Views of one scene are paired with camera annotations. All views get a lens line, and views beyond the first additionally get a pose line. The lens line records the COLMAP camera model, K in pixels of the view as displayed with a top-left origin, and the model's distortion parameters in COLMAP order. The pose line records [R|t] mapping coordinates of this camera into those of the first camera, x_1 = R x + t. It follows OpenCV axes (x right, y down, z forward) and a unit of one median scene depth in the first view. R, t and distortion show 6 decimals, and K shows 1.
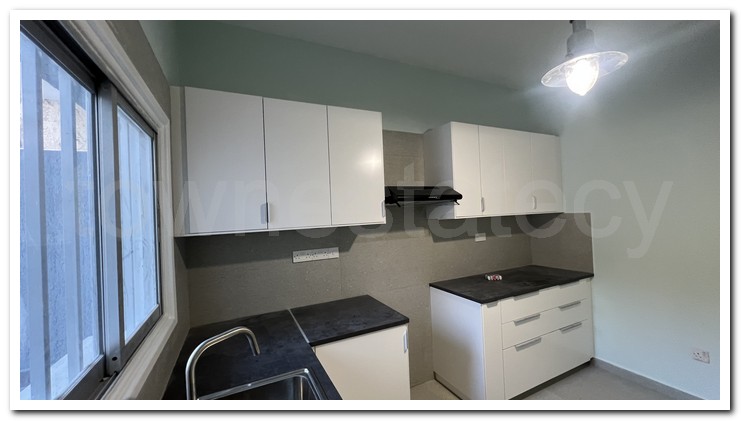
lens RADIAL K [[280.1, 0, 368.8], [0, 280.1, 209.9], [0, 0, 1]] dist [-0.002425, 0.000176]
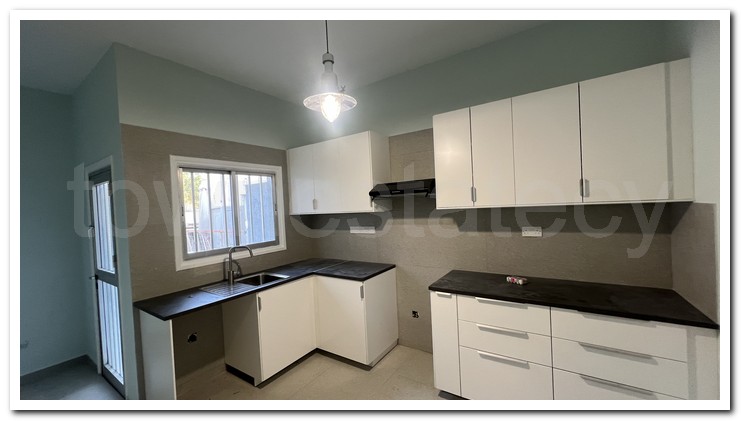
lens RADIAL K [[280.1, 0, 369.7], [0, 280.1, 208.6], [0, 0, 1]] dist [-0.002425, 0.000176]
pose [[0.503850, 0.029817, -0.863276, 1.115008], [0.040151, 0.997515, 0.057888, -0.042260], [0.862858, -0.063828, 0.501401, 0.266408]]
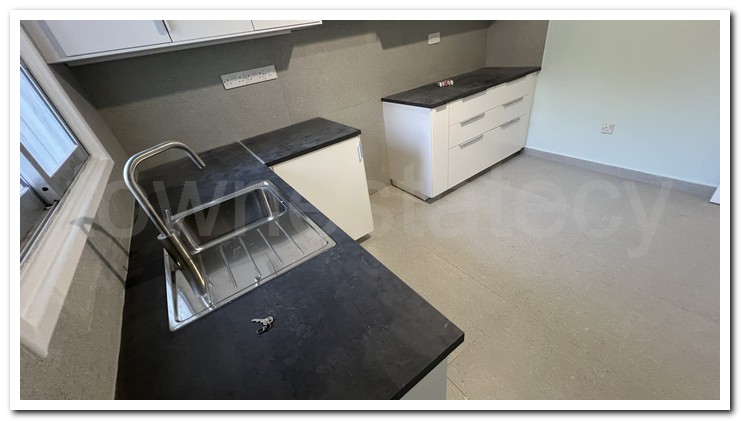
lens RADIAL K [[280.1, 0, 368.7], [0, 280.1, 210.2], [0, 0, 1]] dist [-0.002425, 0.000176]
pose [[0.981767, -0.168146, 0.088654, 0.026994], [0.093438, 0.833044, 0.545259, 0.062649], [-0.165536, -0.527034, 0.833566, -0.004443]]
